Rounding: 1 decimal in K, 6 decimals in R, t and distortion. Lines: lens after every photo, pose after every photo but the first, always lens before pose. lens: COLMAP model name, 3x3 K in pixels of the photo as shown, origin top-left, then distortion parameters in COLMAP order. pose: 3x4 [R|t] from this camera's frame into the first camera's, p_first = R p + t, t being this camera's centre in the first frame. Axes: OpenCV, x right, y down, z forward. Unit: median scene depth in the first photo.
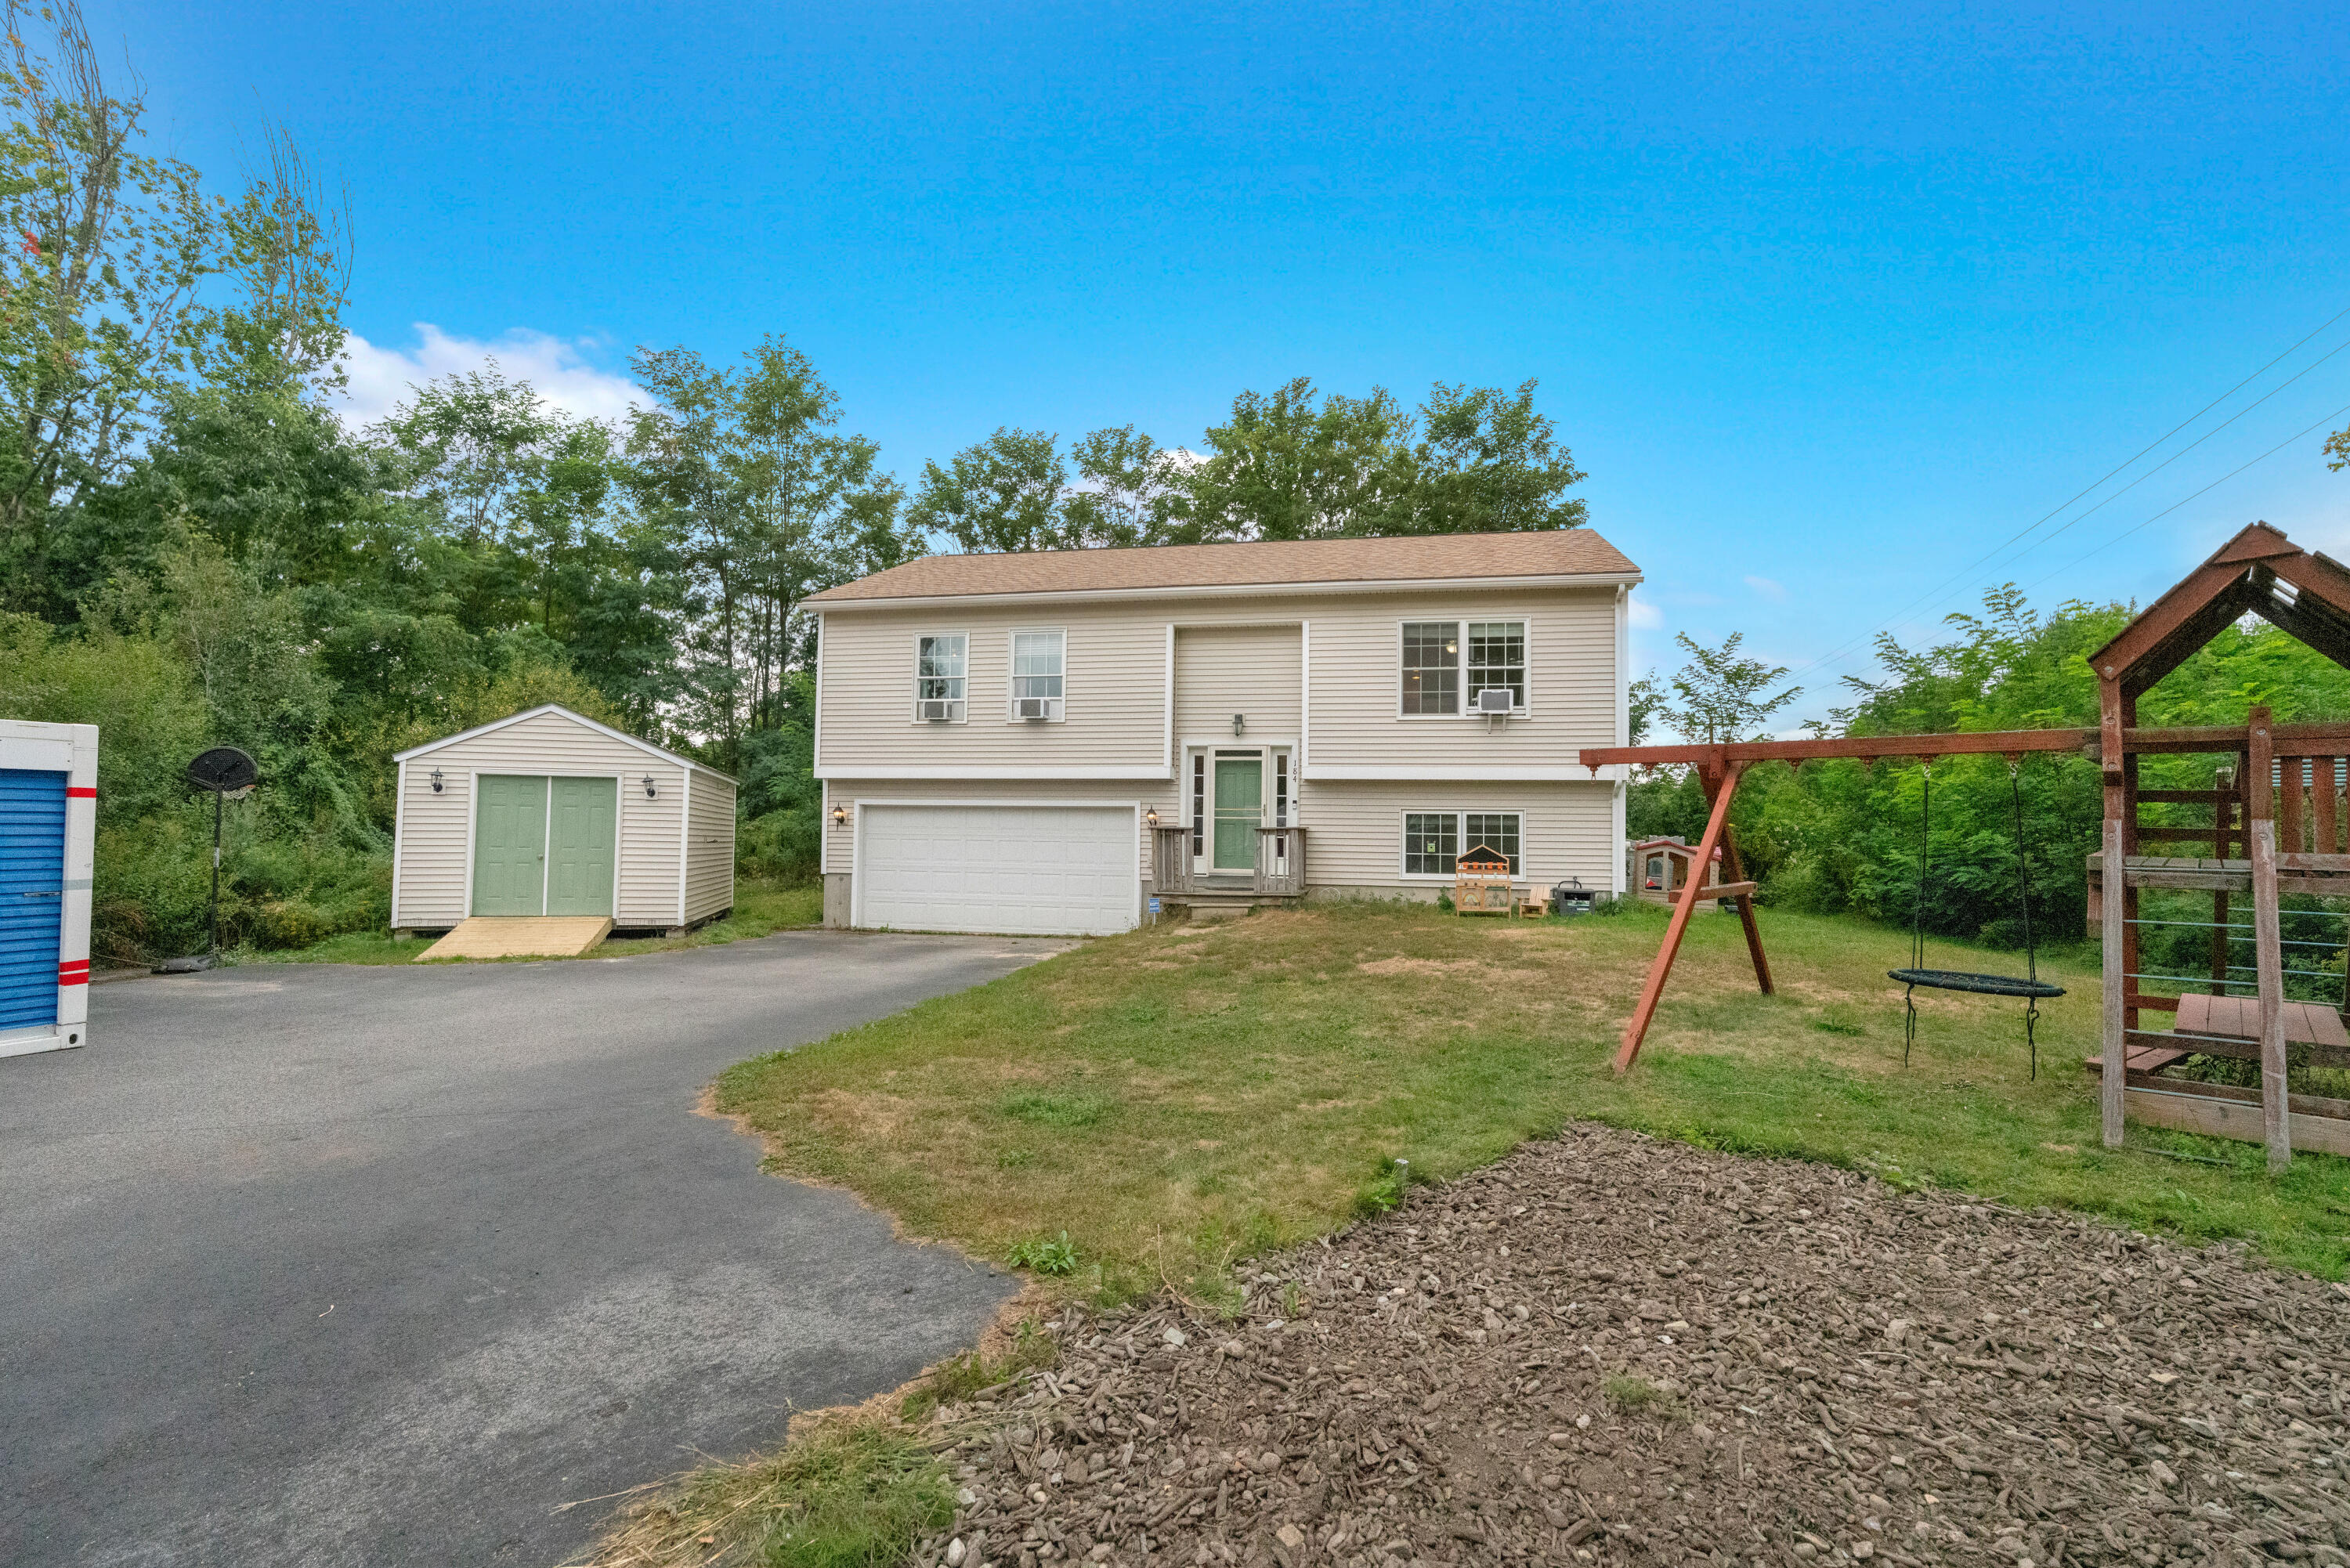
lens RADIAL K [[1070.9, 0, 1177.0], [0, 1070.9, 793.7], [0, 0, 1]] dist [0.000553, 0.000319]
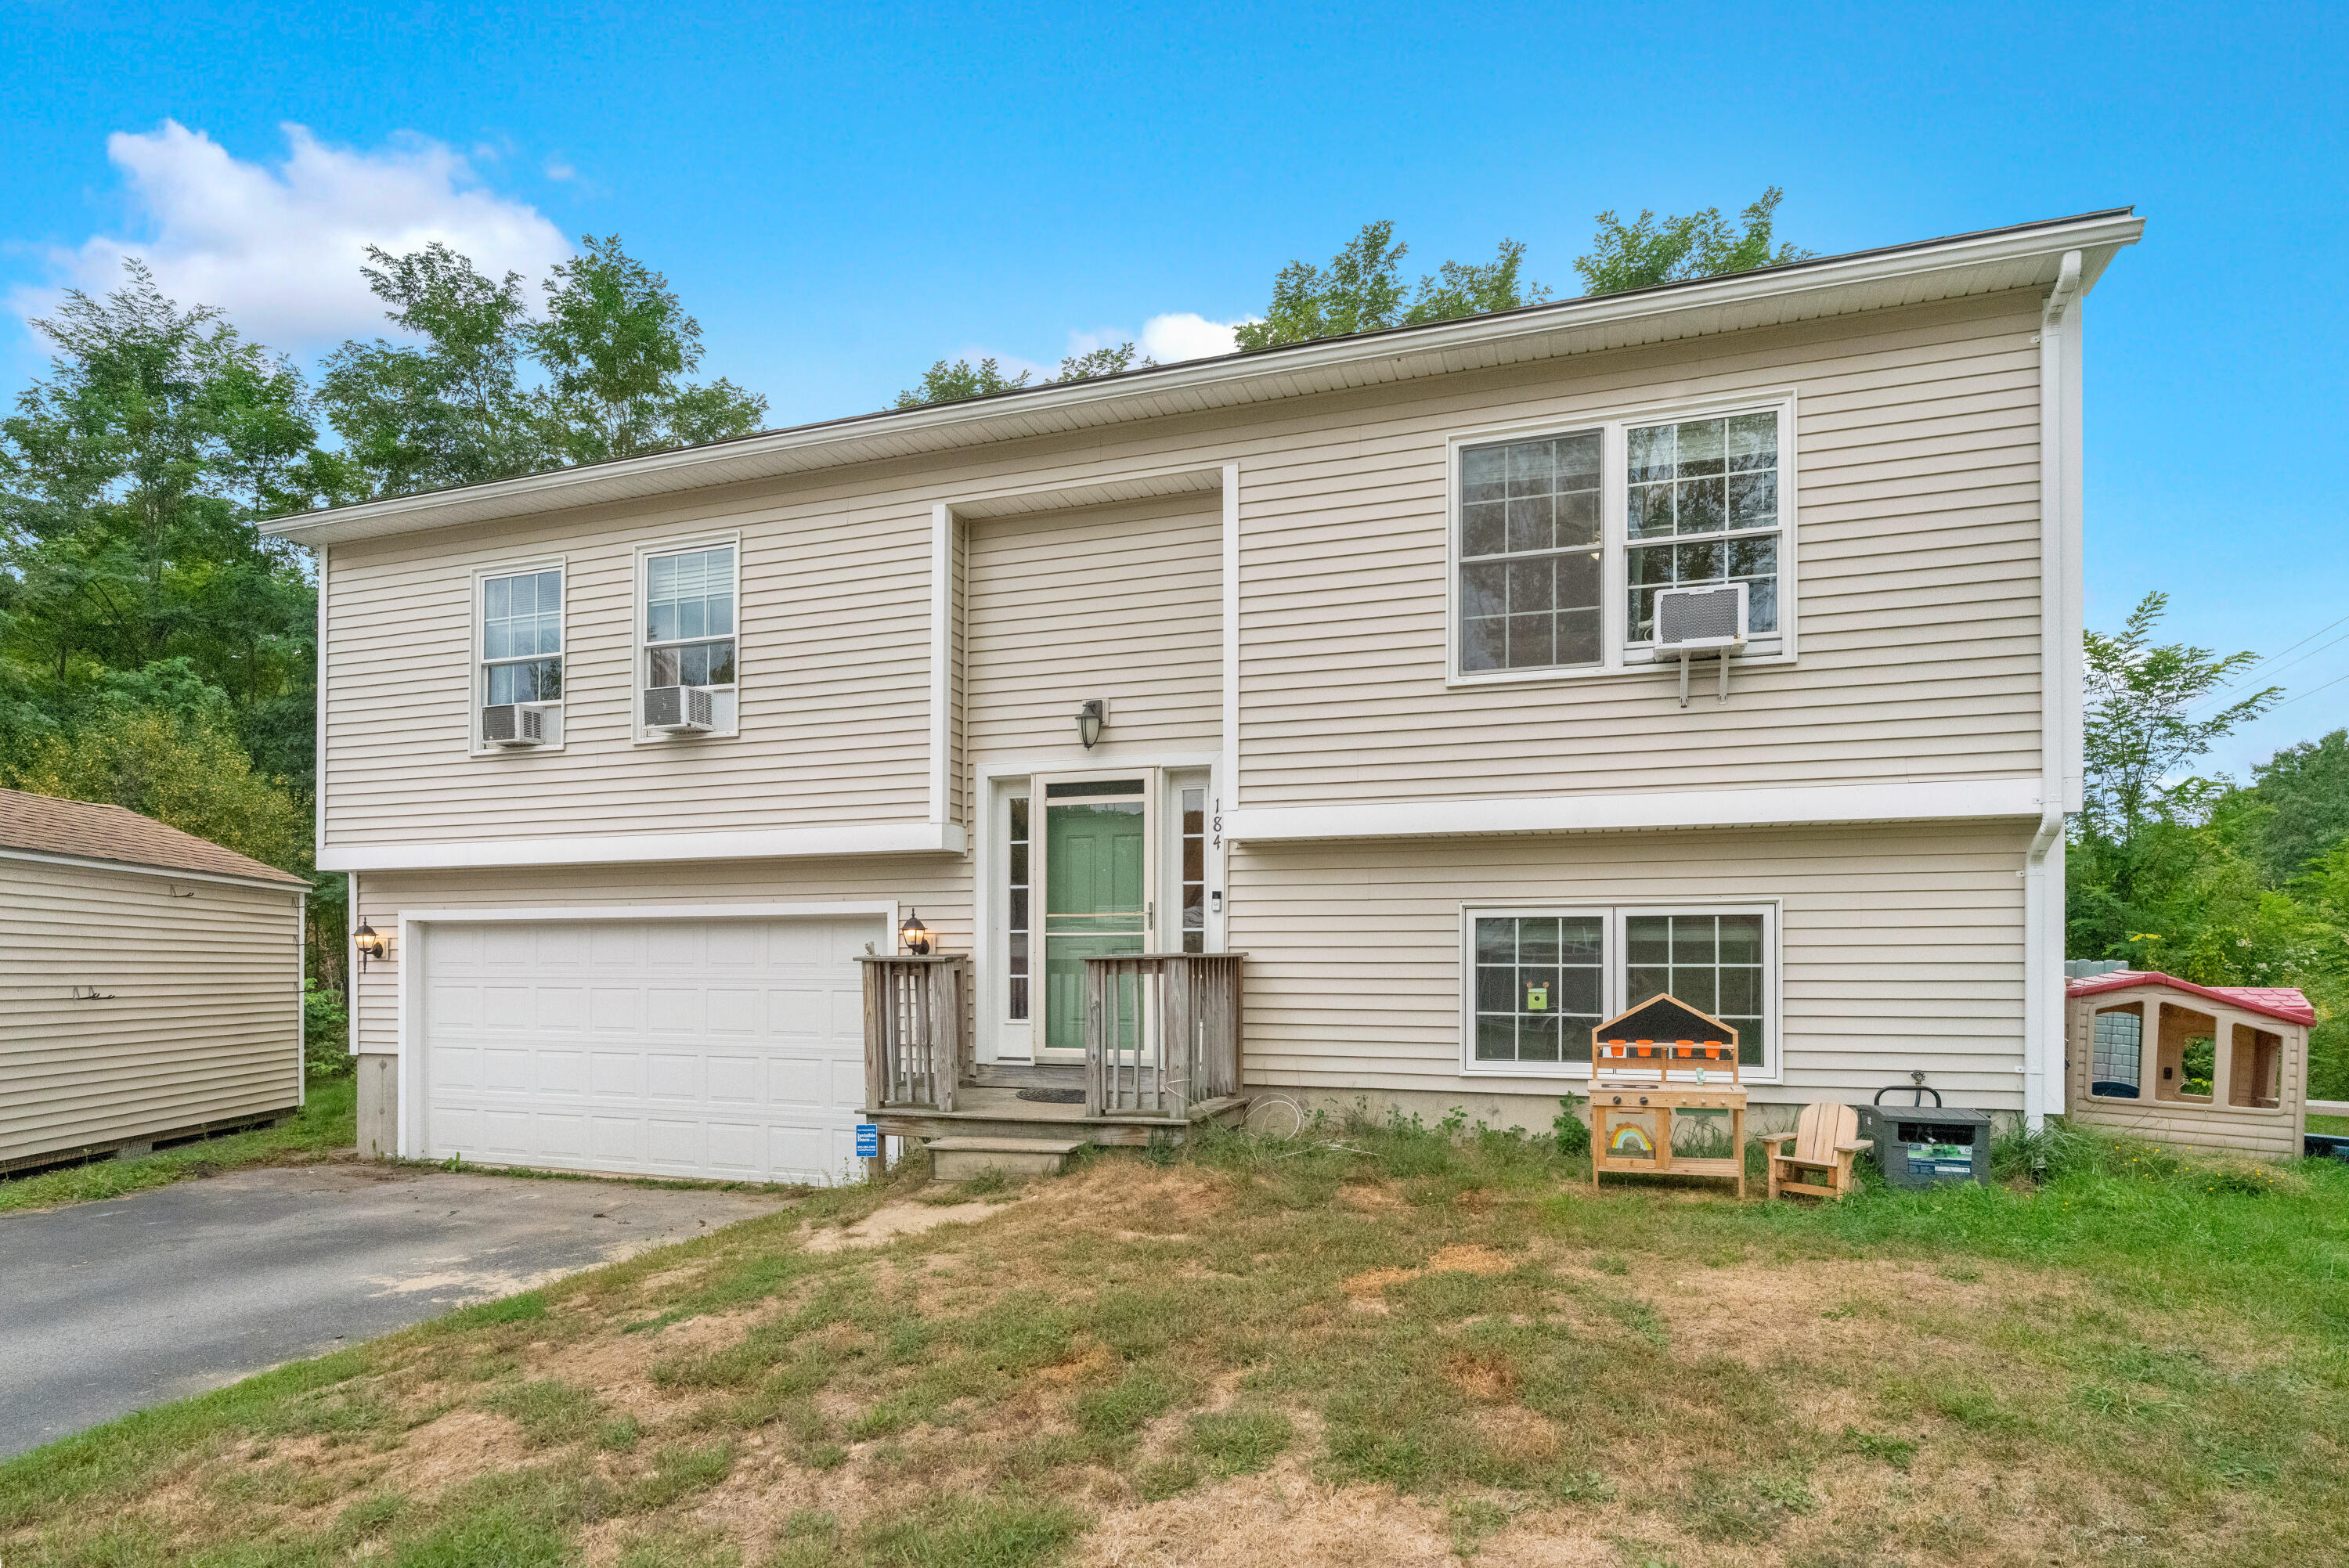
lens RADIAL K [[1268.8, 0, 1150.9], [0, 1268.8, 954.7], [0, 0, 1]] dist [0.004538, 0.000718]
pose [[0.991886, -0.013744, -0.126387, 0.146536], [0.017972, 0.999314, 0.032369, 0.014561], [0.125855, -0.034378, 0.991453, 0.481041]]
